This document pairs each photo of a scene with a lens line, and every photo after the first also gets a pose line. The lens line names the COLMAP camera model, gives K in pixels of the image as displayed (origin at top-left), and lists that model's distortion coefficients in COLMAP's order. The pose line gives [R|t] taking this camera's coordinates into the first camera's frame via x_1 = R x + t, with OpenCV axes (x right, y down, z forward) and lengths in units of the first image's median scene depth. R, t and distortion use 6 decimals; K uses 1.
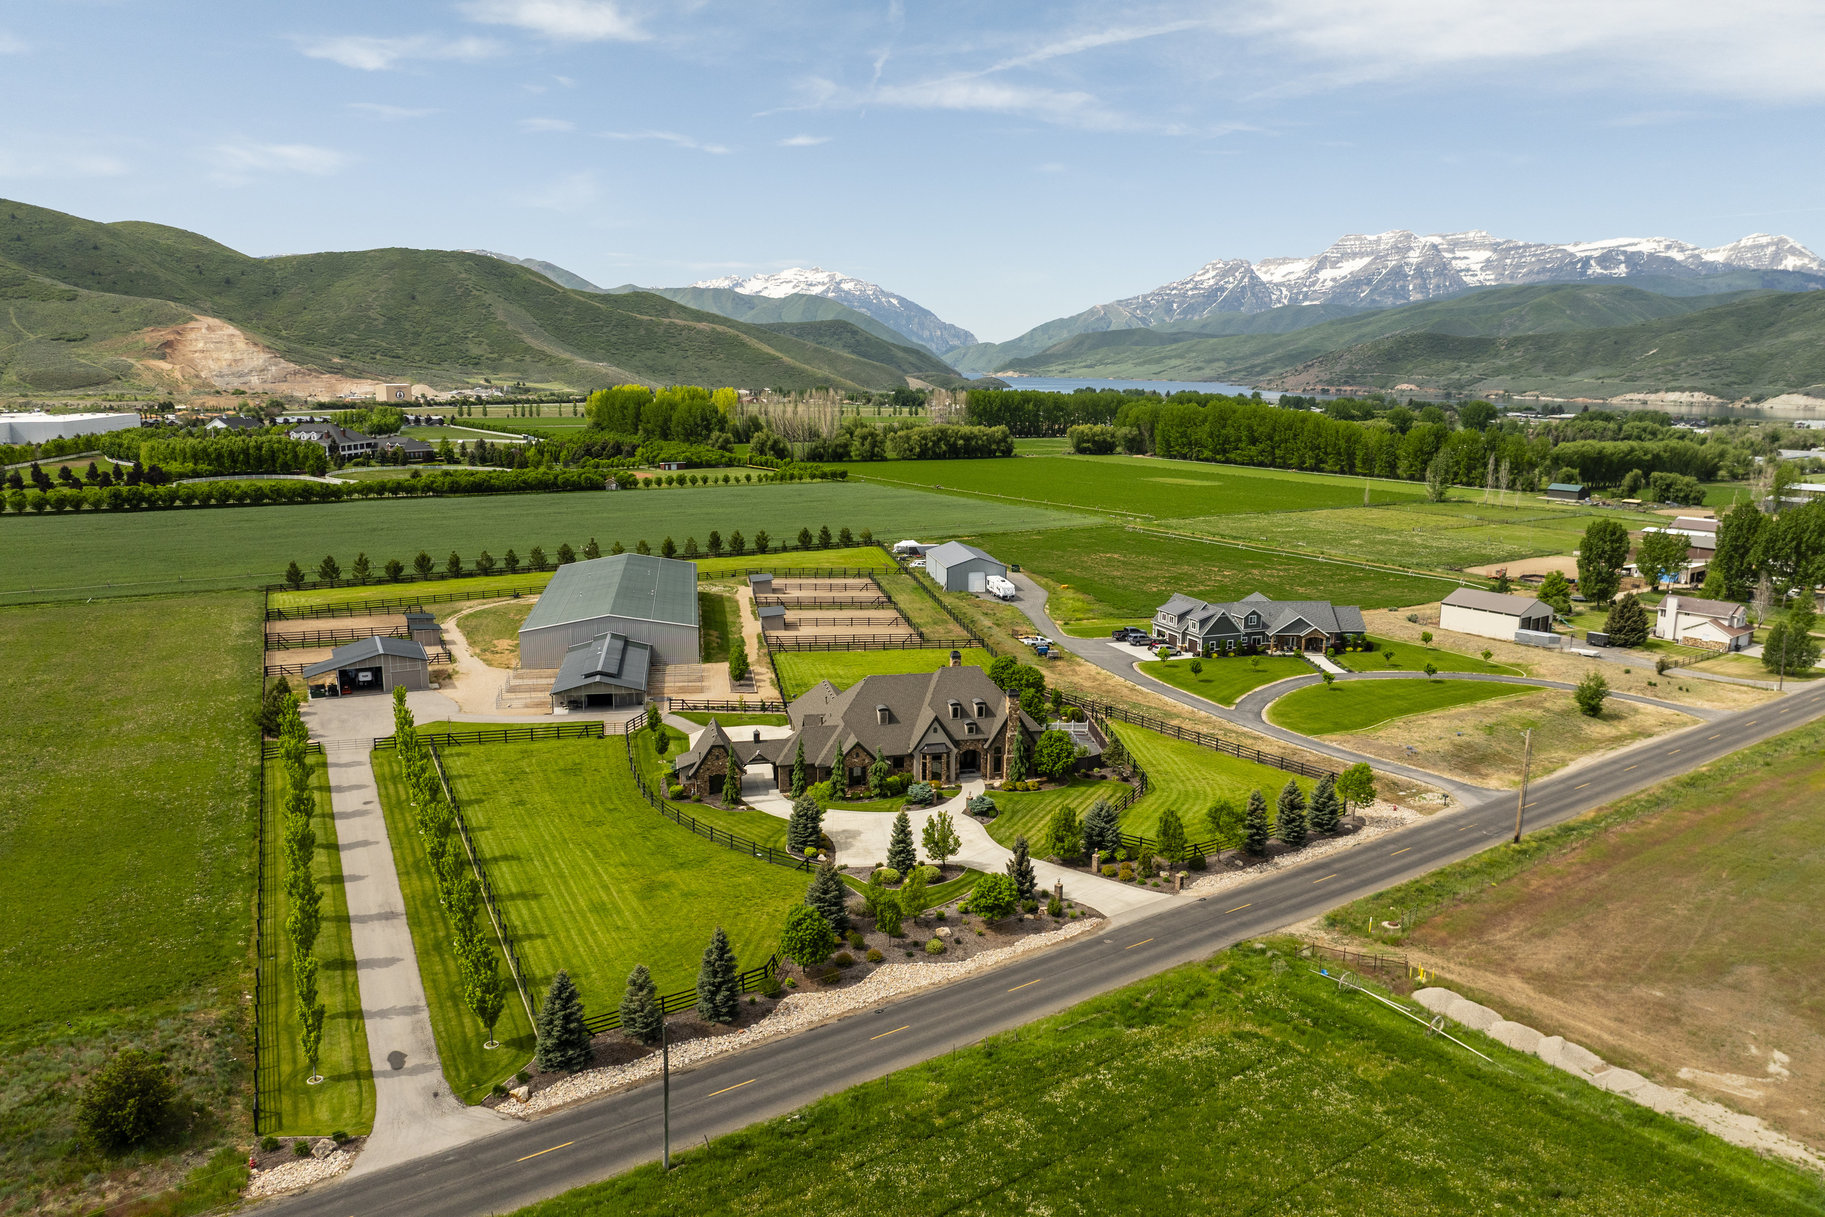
lens RADIAL K [[1287.0, 0, 914.7], [0, 1287.0, 606.6], [0, 0, 1]] dist [-0.028587, -0.024791]
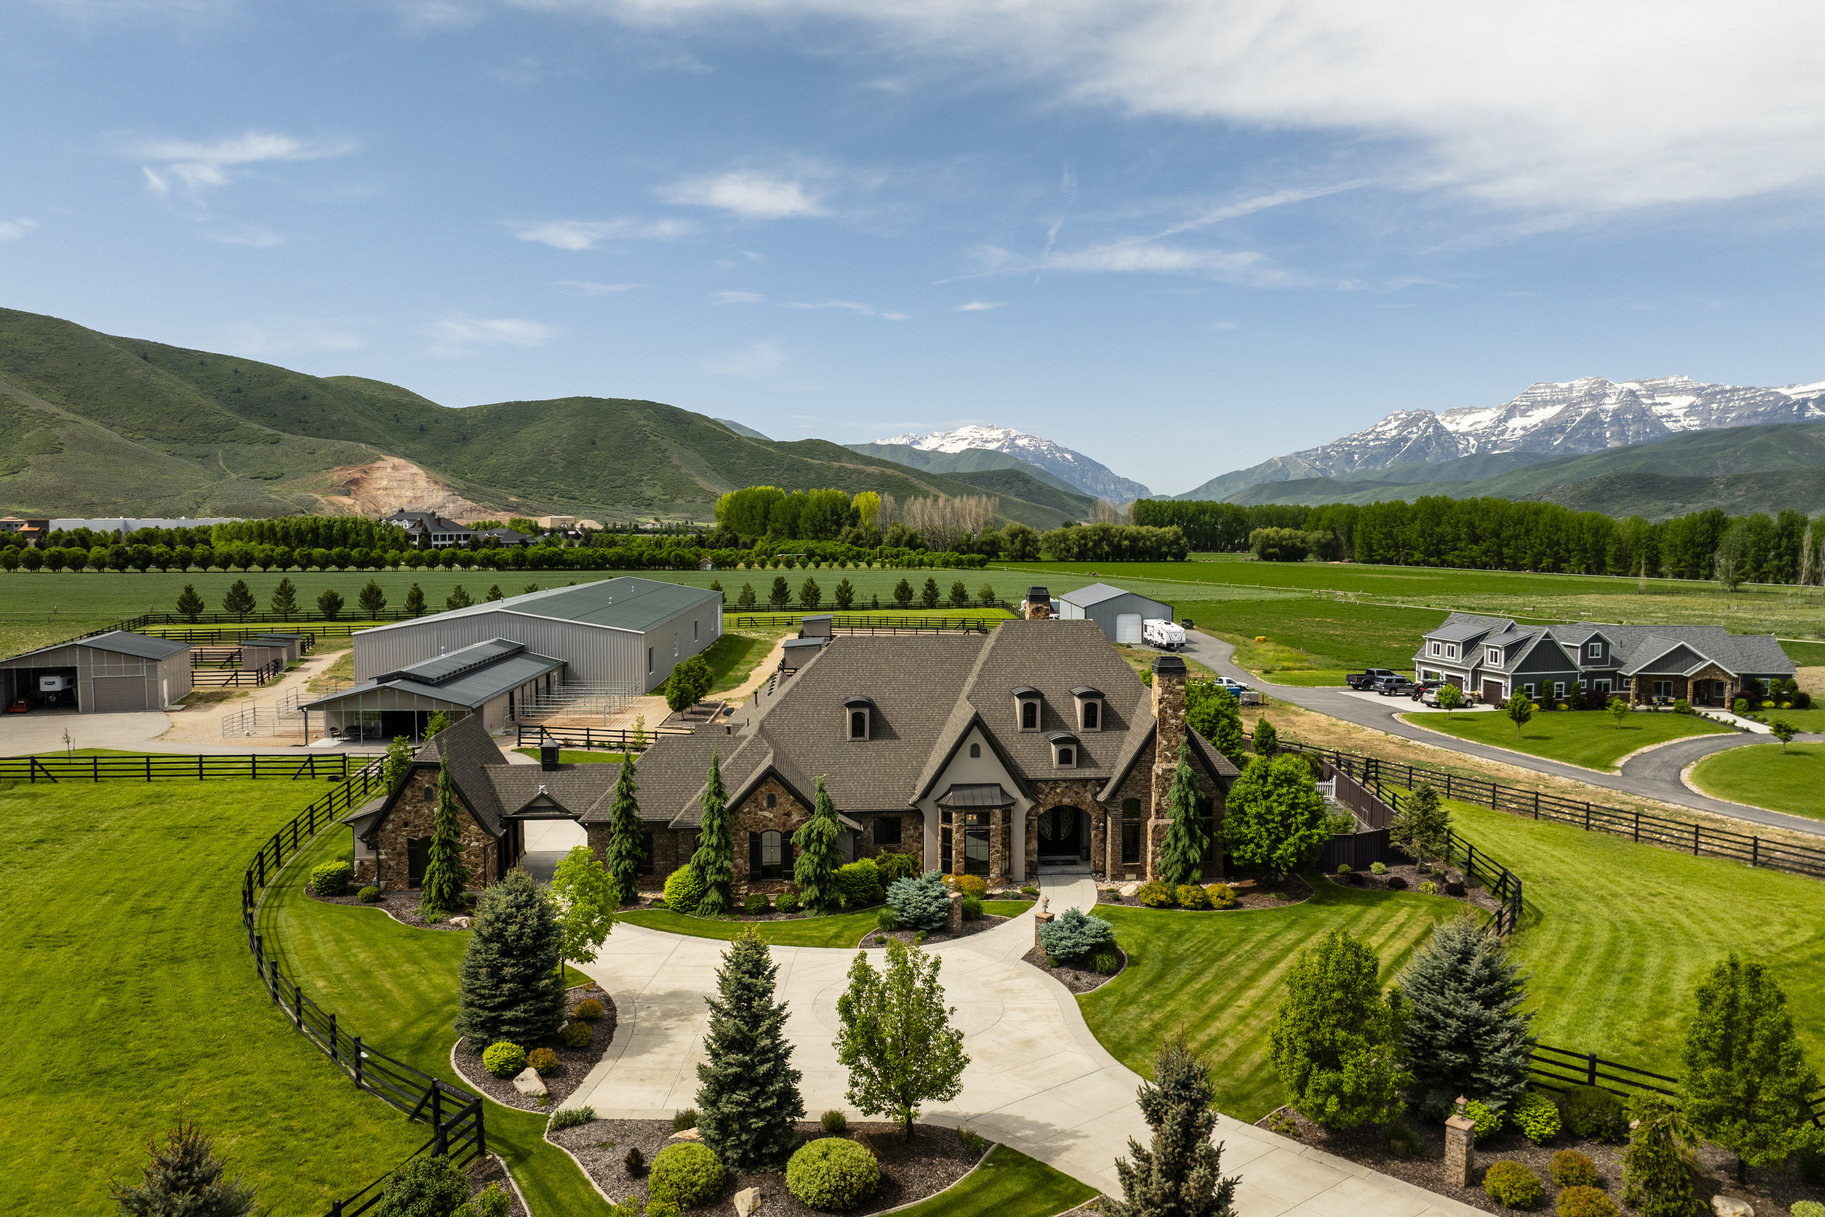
lens RADIAL K [[1287.0, 0, 914.7], [0, 1287.0, 606.6], [0, 0, 1]] dist [-0.028587, -0.024791]
pose [[0.990946, 0.003015, -0.134228, 0.012327], [-0.018953, 0.992878, -0.117617, 0.023611], [0.132918, 0.119096, 0.983946, 0.140919]]
